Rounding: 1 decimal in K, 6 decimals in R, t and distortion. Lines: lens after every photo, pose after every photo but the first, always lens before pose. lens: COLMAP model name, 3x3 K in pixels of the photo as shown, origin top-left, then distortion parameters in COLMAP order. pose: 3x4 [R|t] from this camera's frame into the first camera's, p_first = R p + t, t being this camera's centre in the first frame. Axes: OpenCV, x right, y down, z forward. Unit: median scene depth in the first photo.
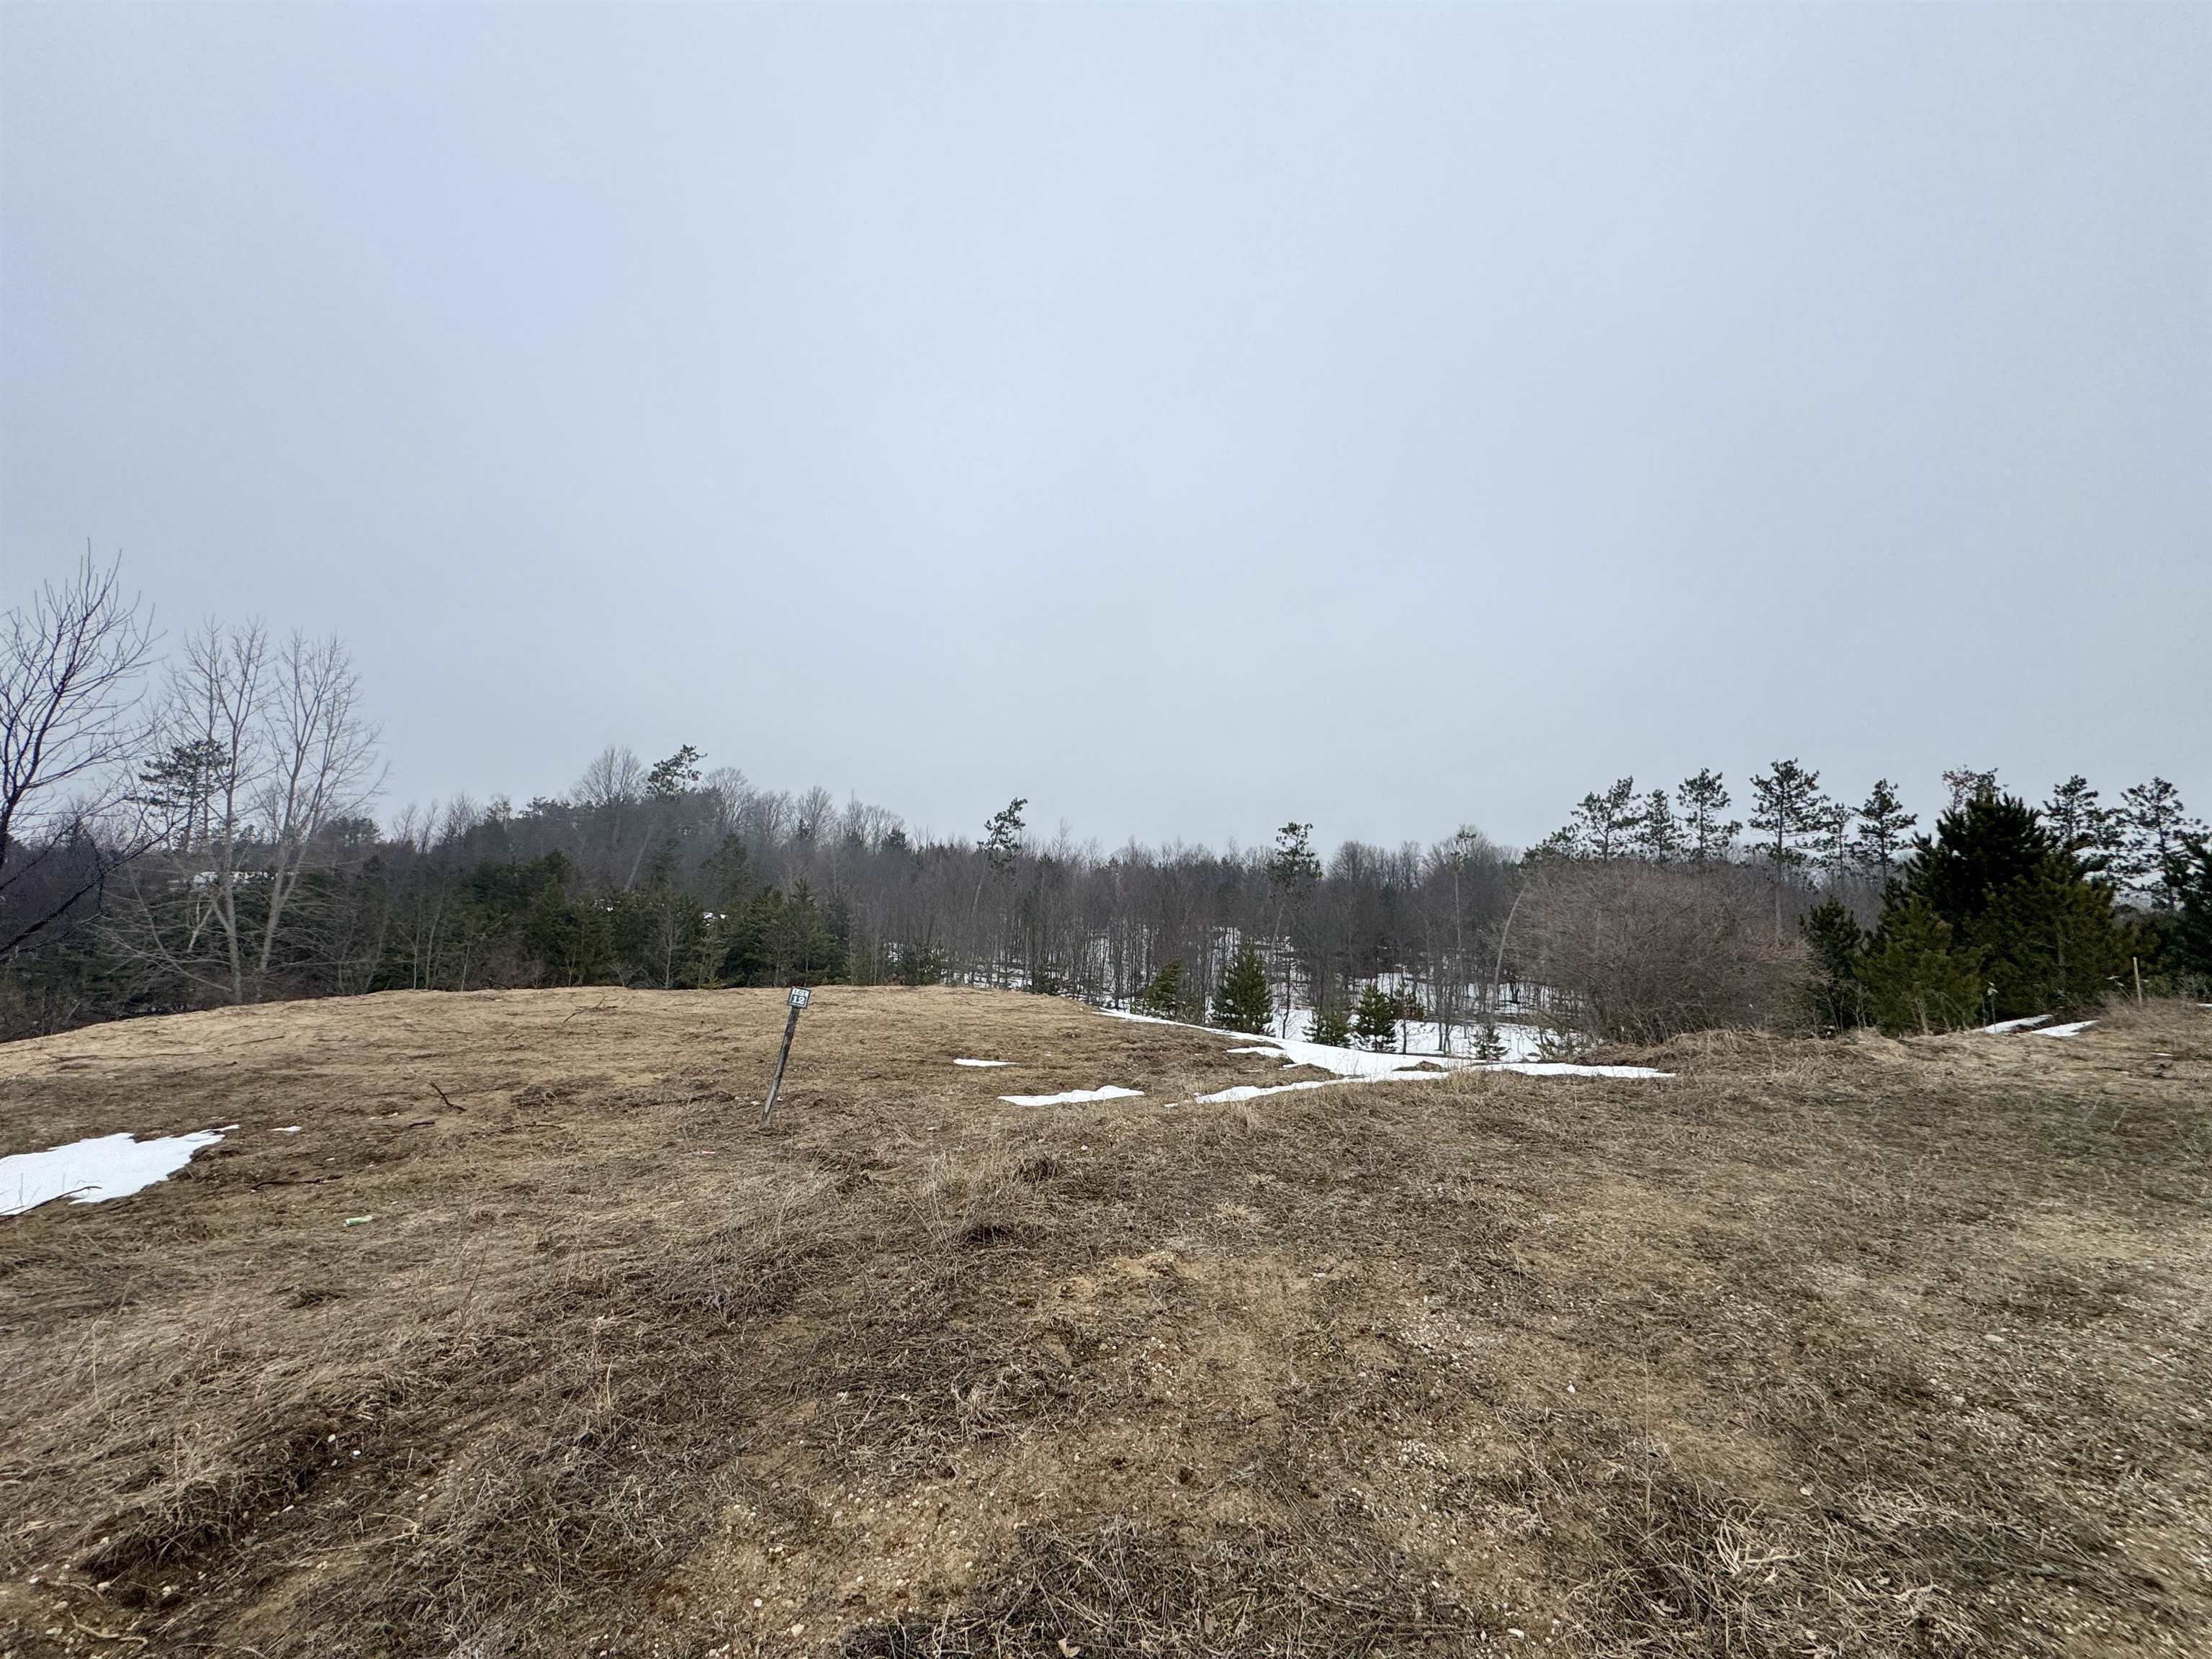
lens RADIAL K [[881.7, 0, 1092.6], [0, 881.7, 838.2], [0, 0, 1]] dist [-0.006218, -0.001055]
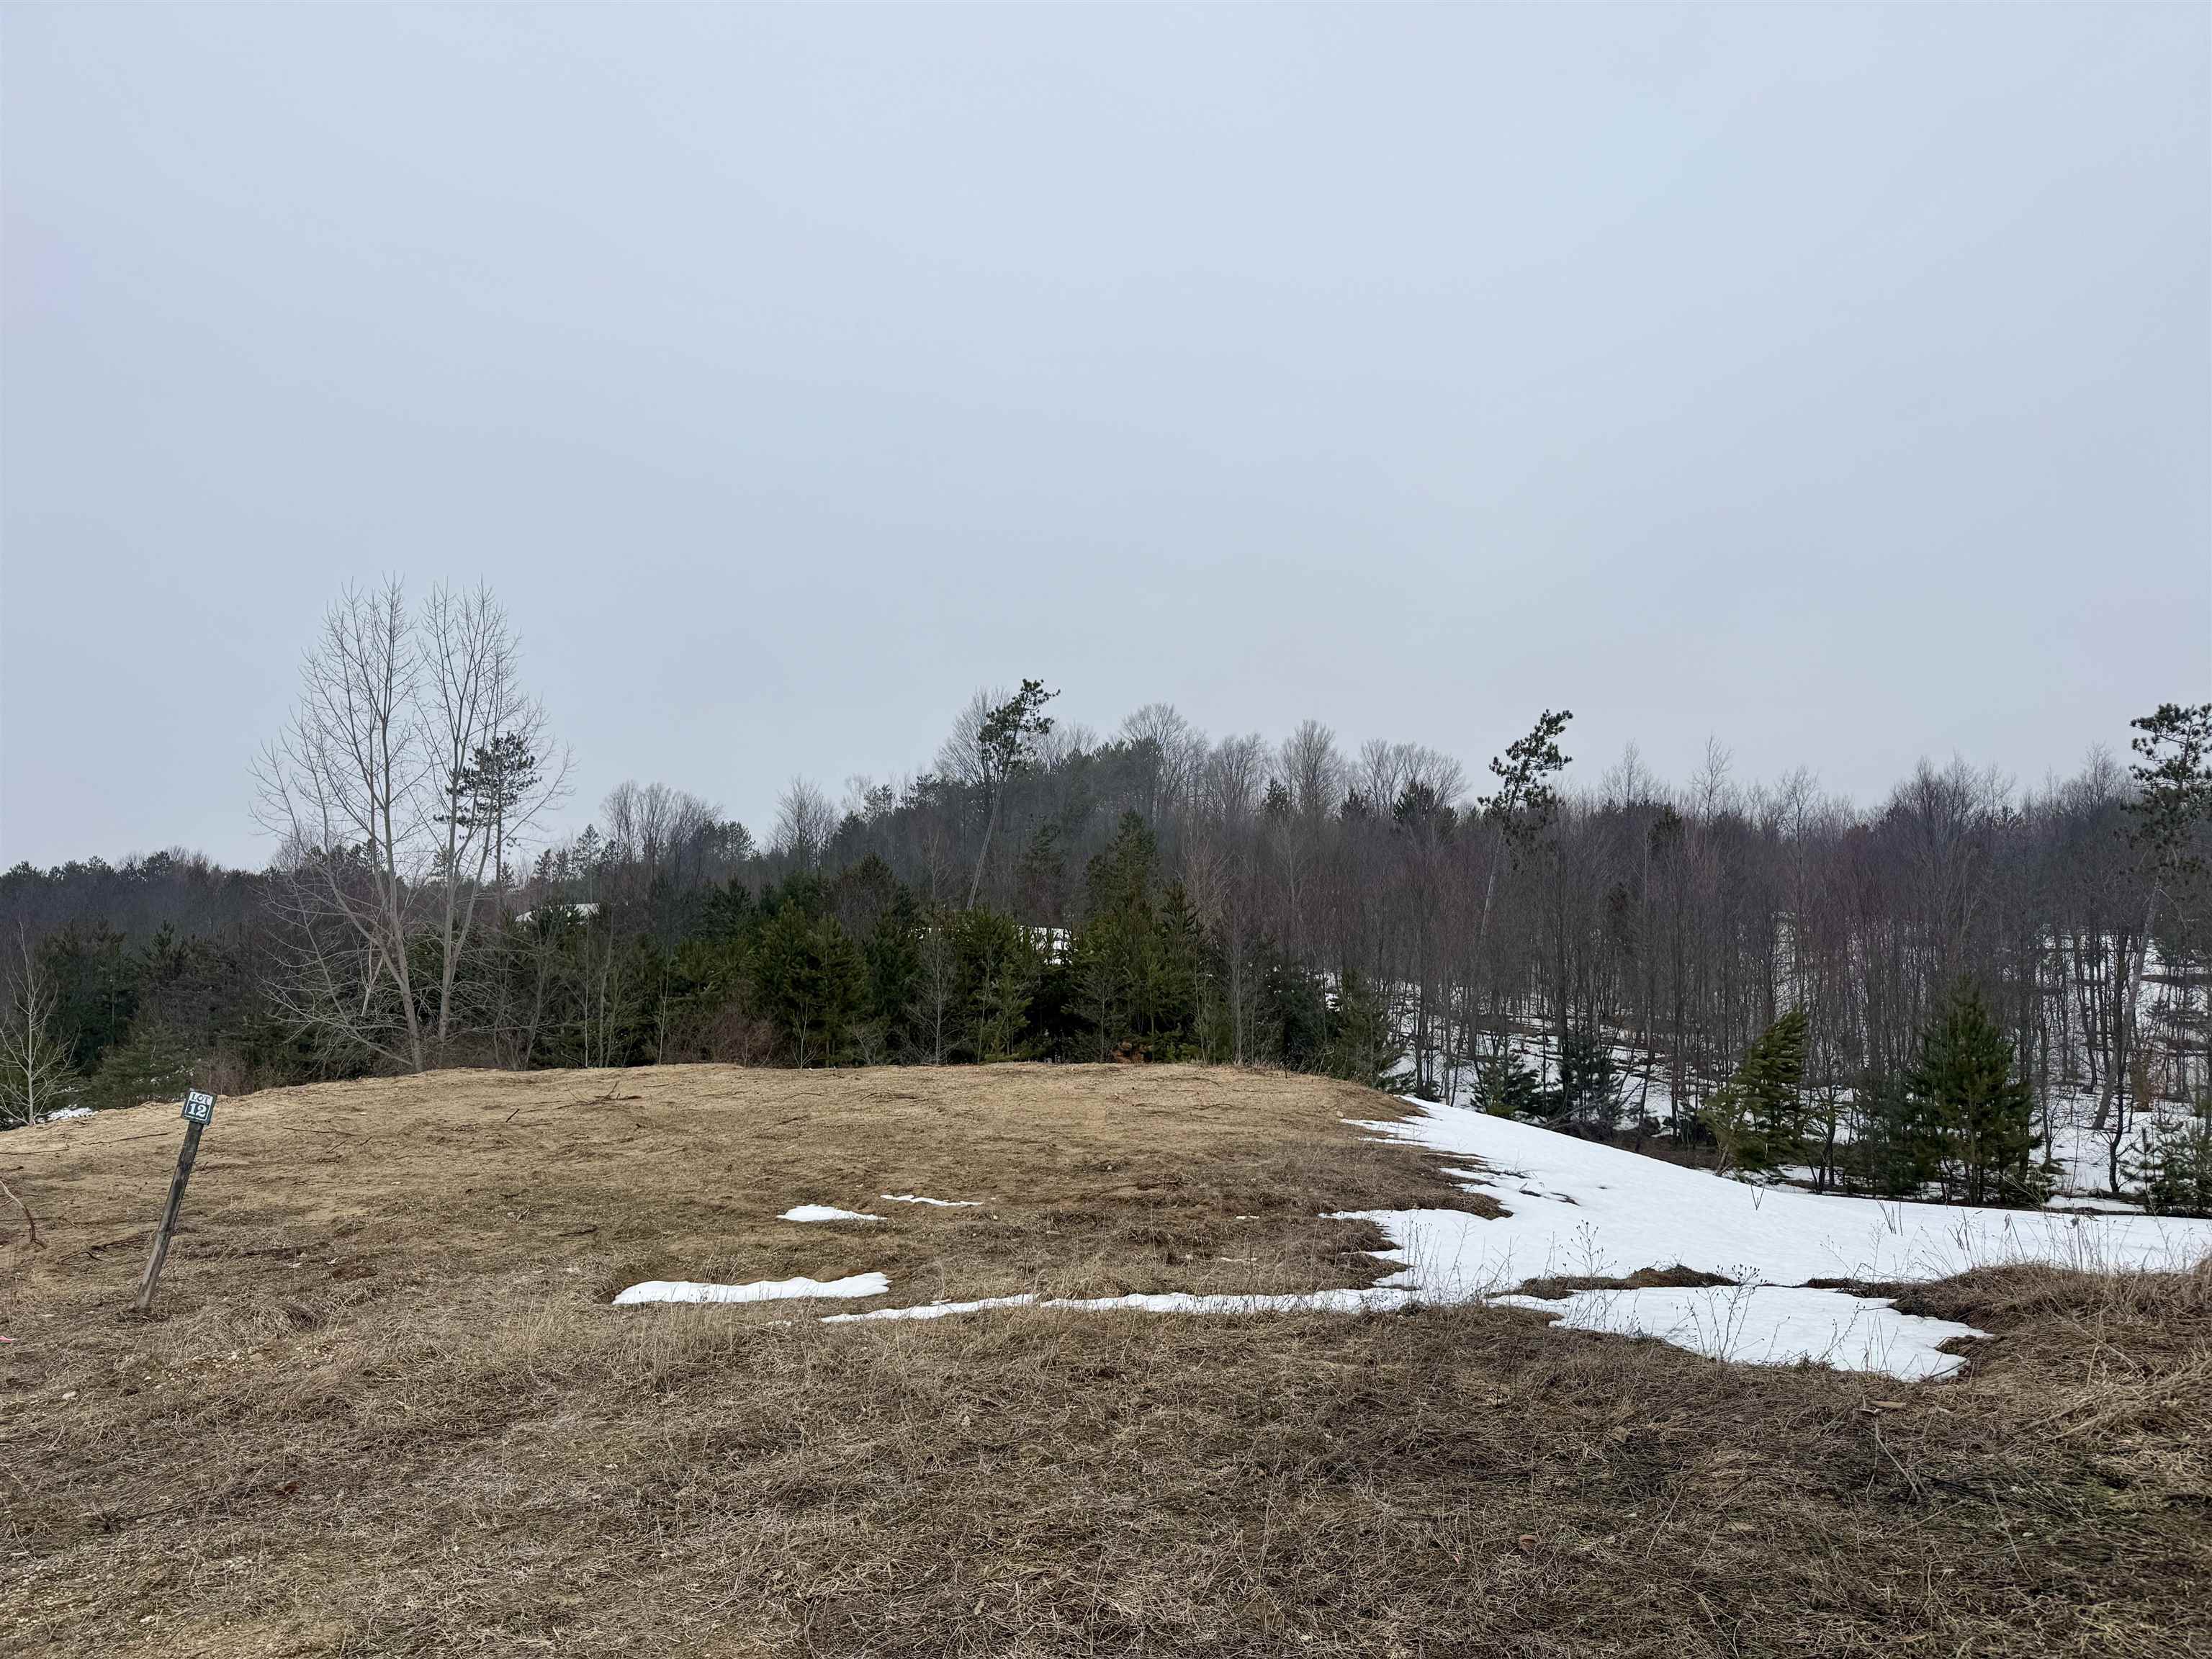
lens RADIAL K [[1530.8, 0, 1087.8], [0, 1530.8, 821.1], [0, 0, 1]] dist [0.016382, -0.024696]
pose [[0.882198, -0.066117, -0.466213, 0.098129], [0.073097, 0.997320, -0.003118, 0.003499], [0.465169, -0.031328, 0.884667, 0.041993]]
